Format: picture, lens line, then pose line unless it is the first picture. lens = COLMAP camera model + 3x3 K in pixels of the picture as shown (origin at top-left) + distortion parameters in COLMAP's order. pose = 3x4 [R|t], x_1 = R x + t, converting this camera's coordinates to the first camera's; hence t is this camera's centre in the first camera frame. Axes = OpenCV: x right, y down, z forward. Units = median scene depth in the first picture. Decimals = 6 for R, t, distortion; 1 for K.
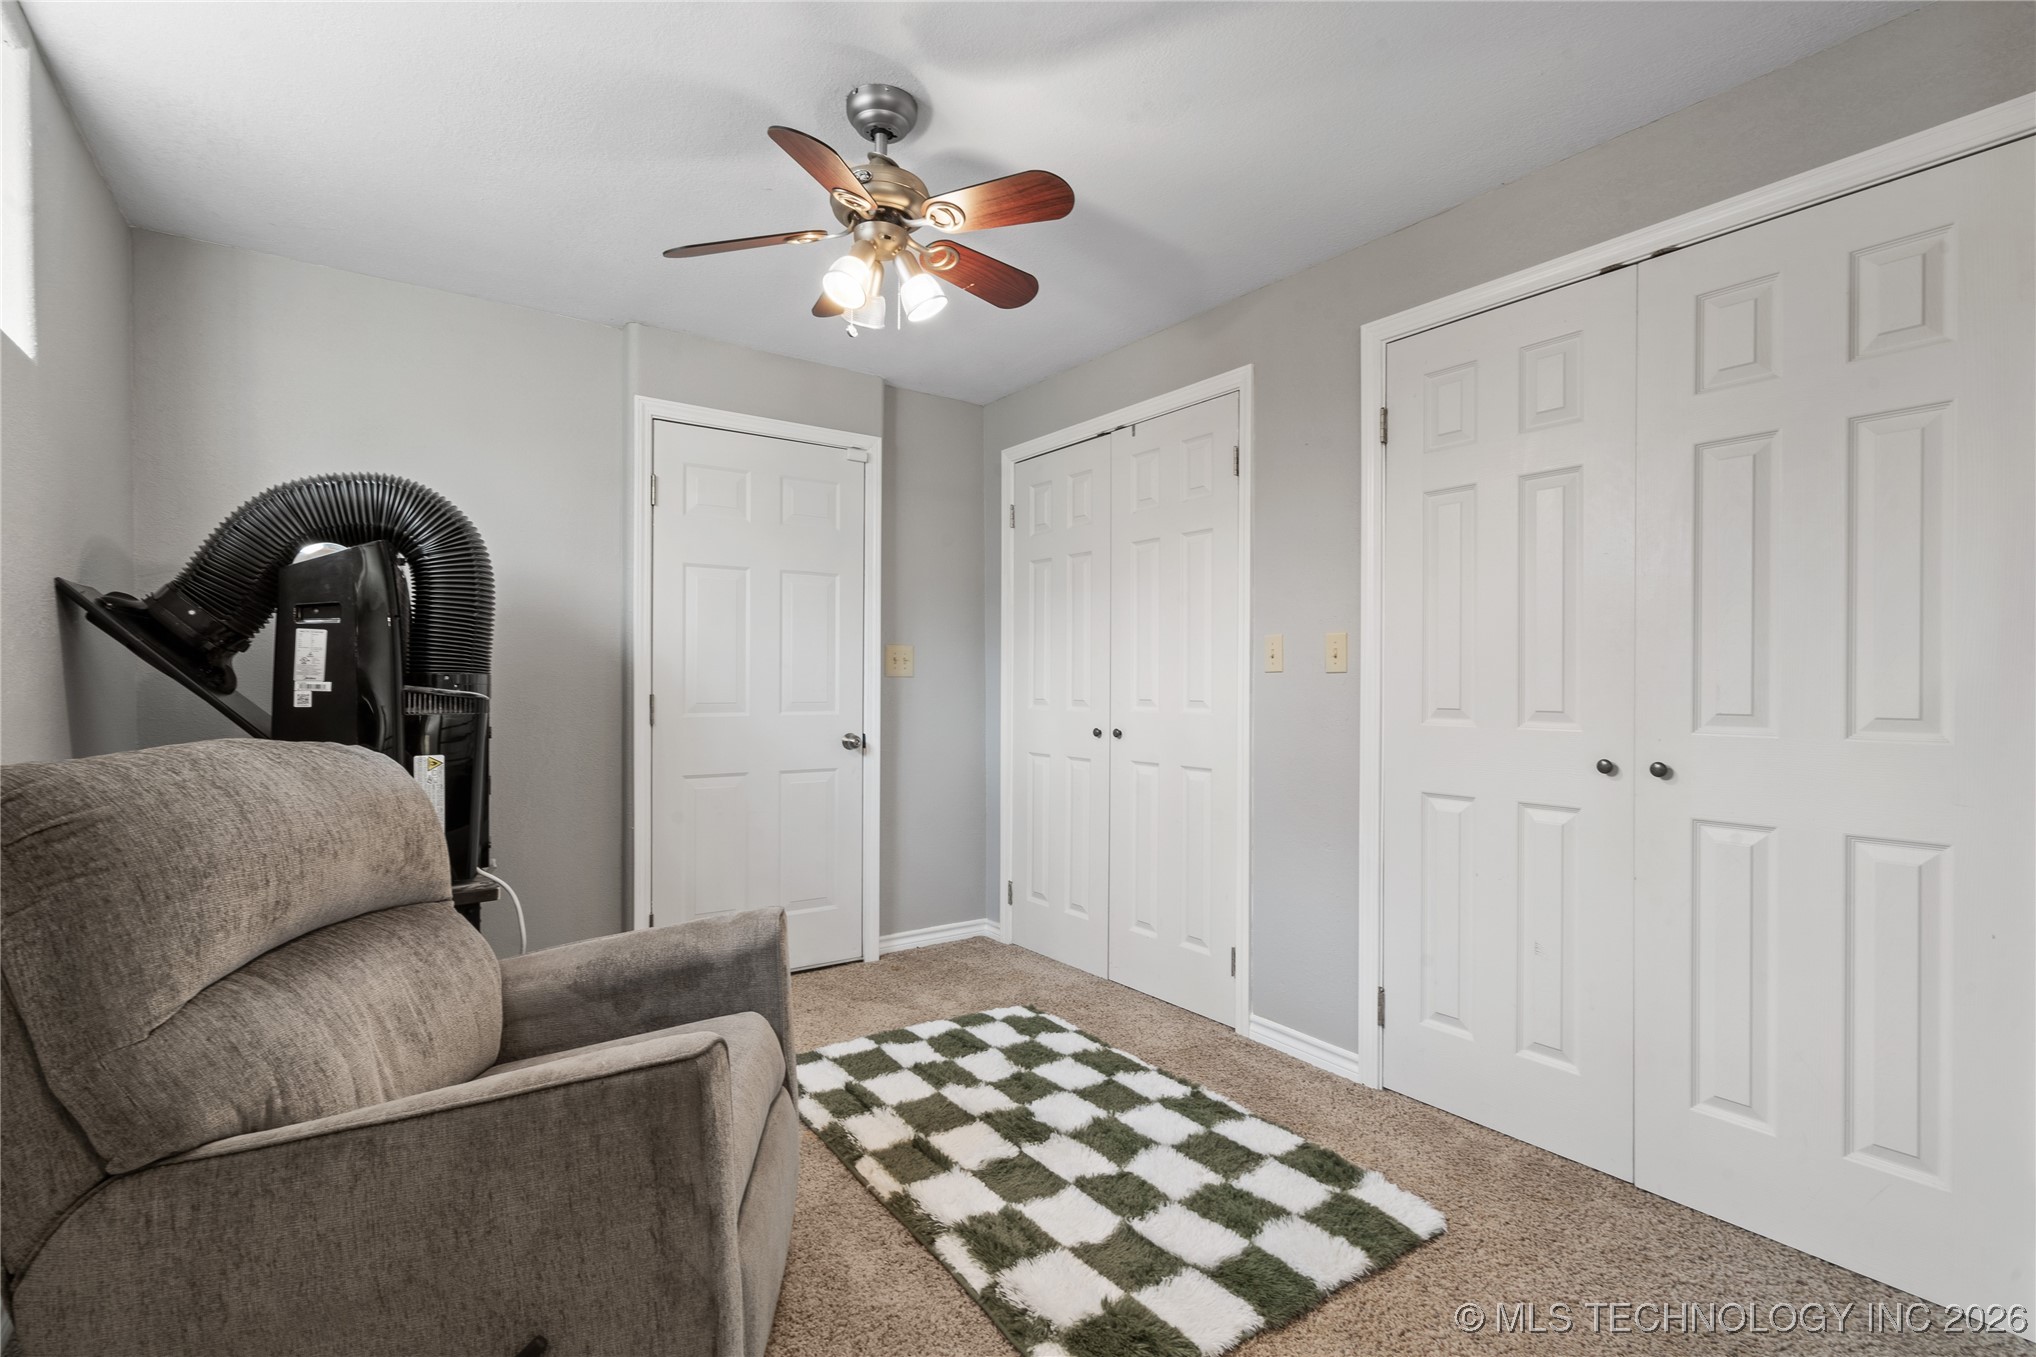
lens RADIAL K [[948.4, 0, 1029.6], [0, 948.4, 682.7], [0, 0, 1]] dist [0.002228, 0.000682]
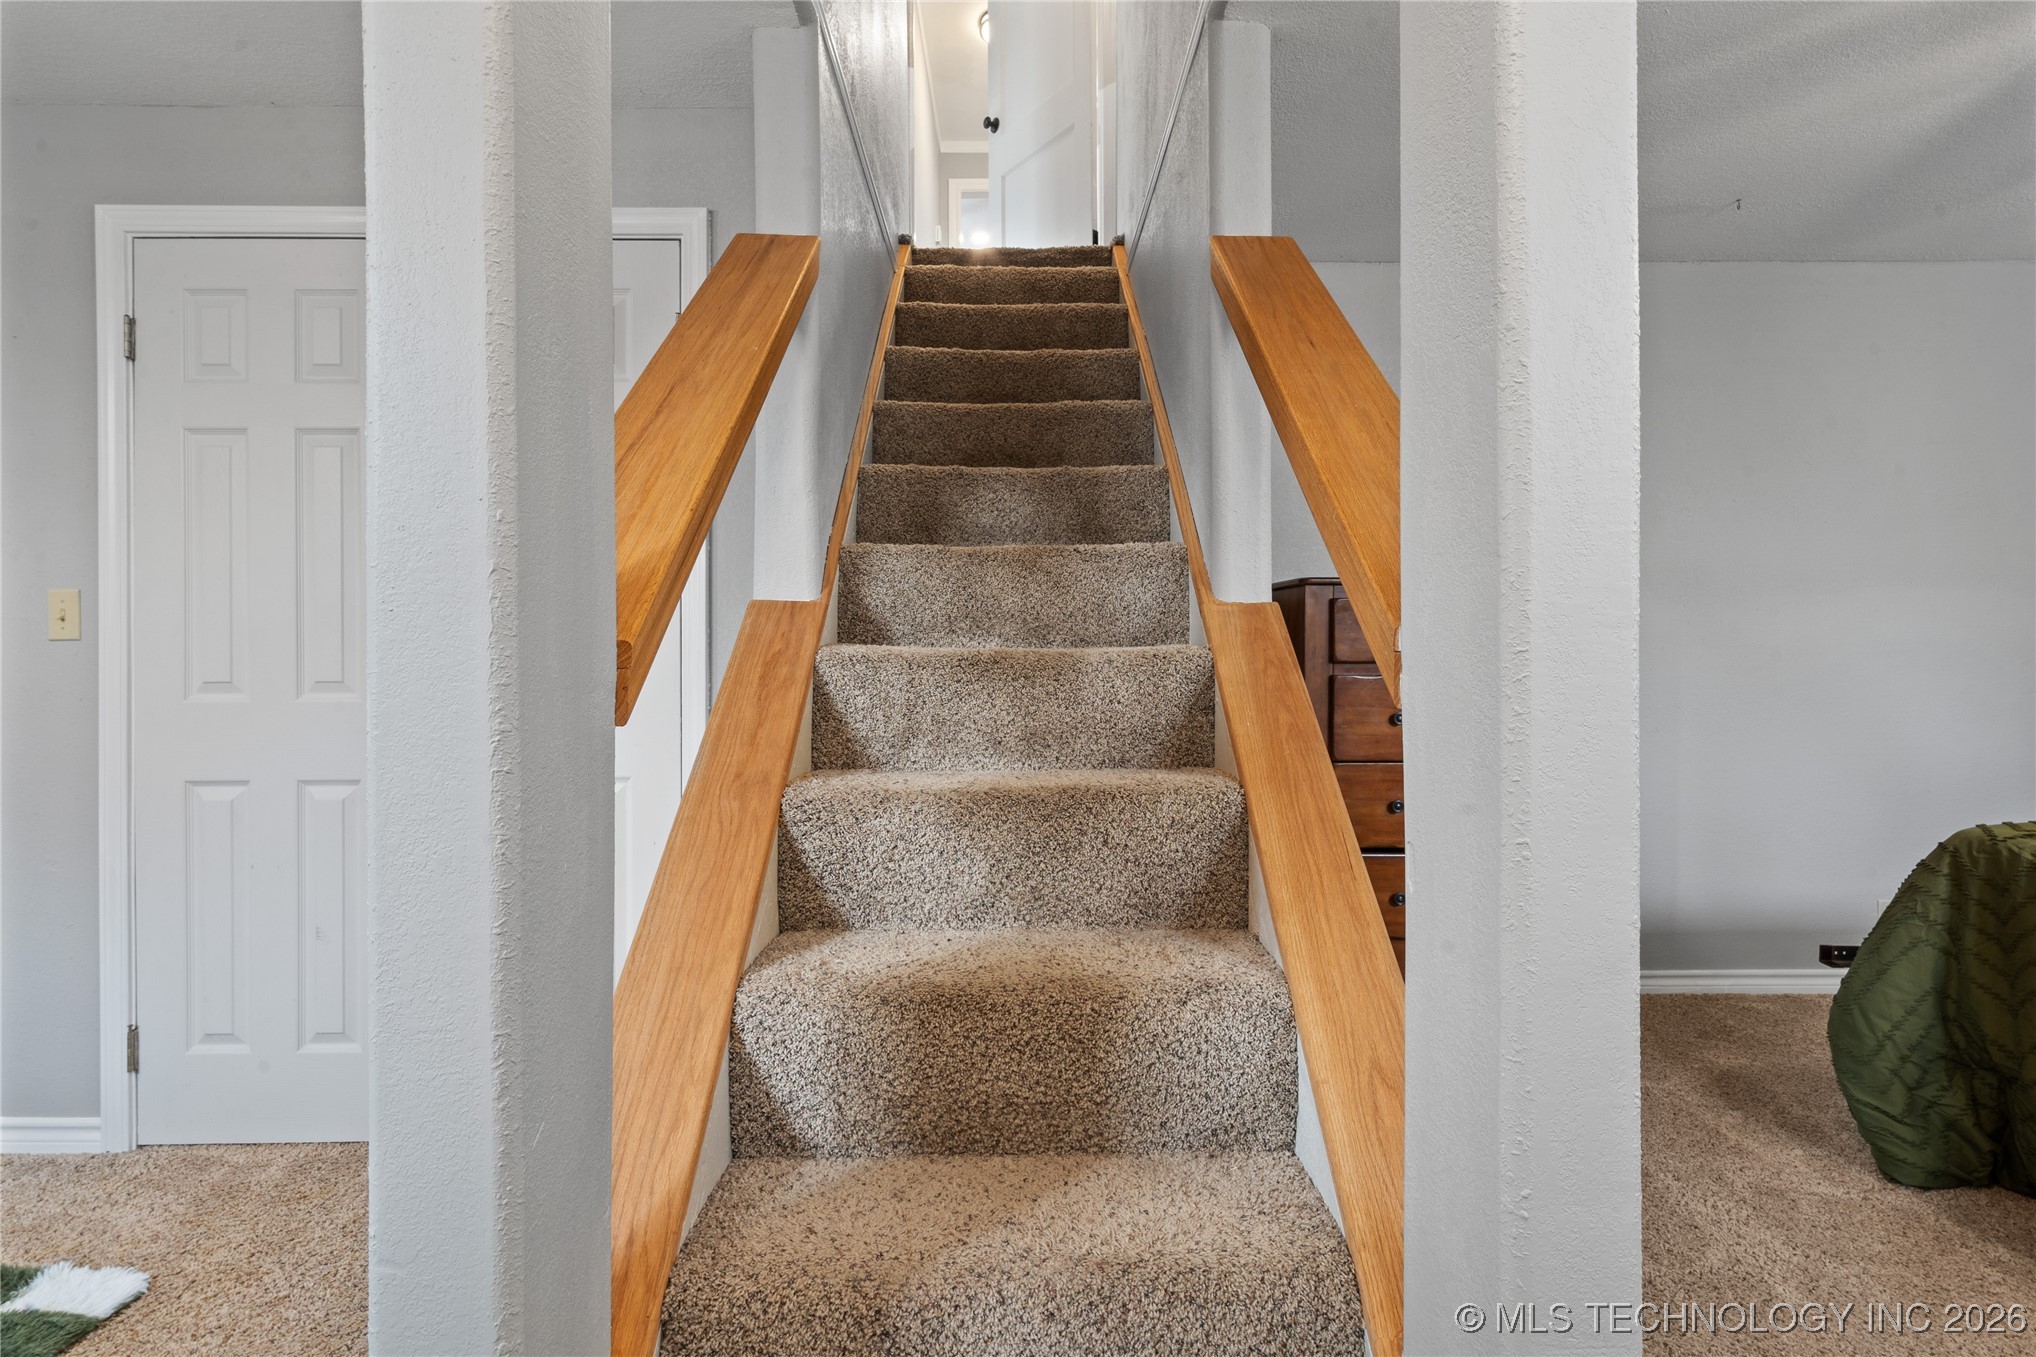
lens RADIAL K [[948.4, 0, 1026.6], [0, 948.4, 663.1], [0, 0, 1]] dist [0.002228, 0.000682]
pose [[0.573506, -0.010295, 0.819137, 0.155077], [0.005875, 0.999947, 0.008455, 0.007191], [-0.819180, -0.000036, 0.573536, -0.109963]]
